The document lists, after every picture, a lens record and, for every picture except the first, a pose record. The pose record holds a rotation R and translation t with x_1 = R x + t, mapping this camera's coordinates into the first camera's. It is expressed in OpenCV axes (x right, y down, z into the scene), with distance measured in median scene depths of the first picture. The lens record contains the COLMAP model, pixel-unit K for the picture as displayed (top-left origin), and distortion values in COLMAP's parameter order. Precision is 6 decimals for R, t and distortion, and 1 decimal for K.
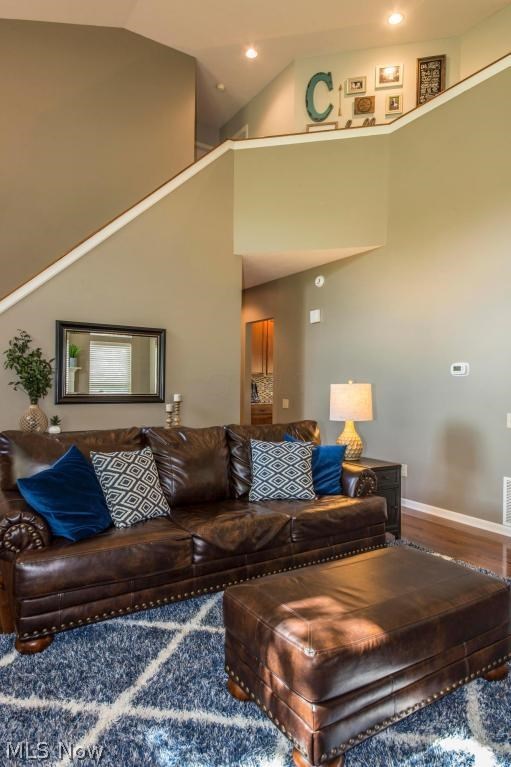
lens RADIAL K [[470.2, 0, 253.3], [0, 470.2, 406.2], [0, 0, 1]] dist [0.021708, -0.000390]
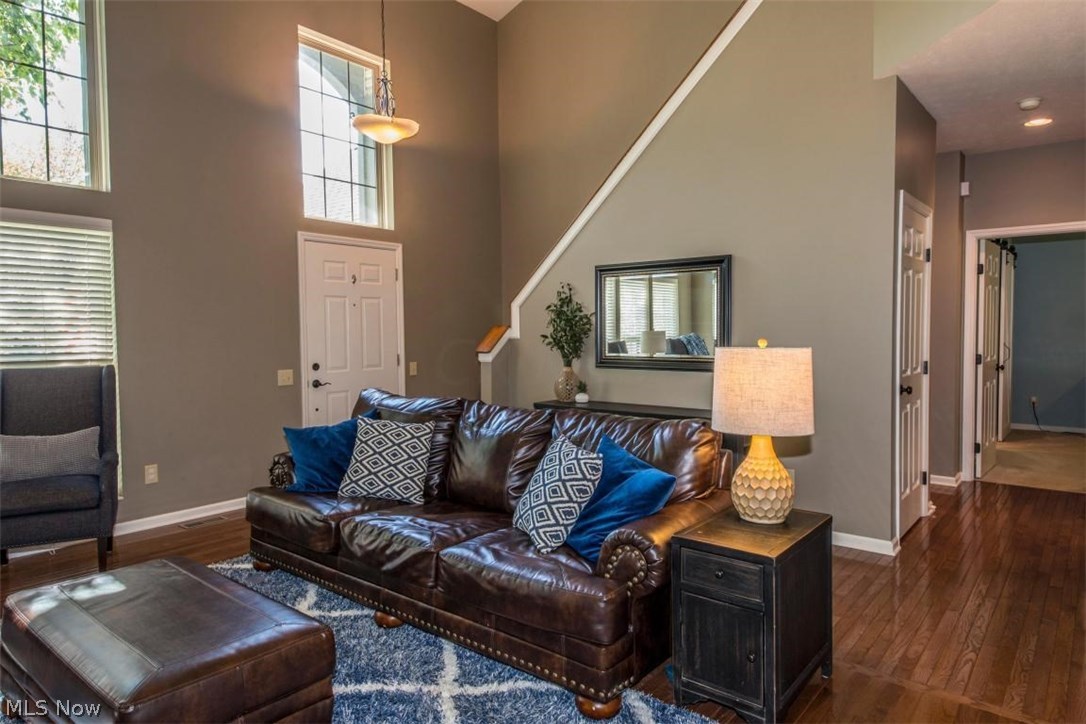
lens RADIAL K [[665.8, 0, 543.0], [0, 665.8, 362.0], [0, 0, 1]] dist [0.021708, -0.000390]
pose [[0.306877, 0.032778, -0.951184, 0.680038], [-0.033512, 0.999159, 0.023620, -0.039104], [0.951159, 0.024627, 0.307718, 0.572265]]
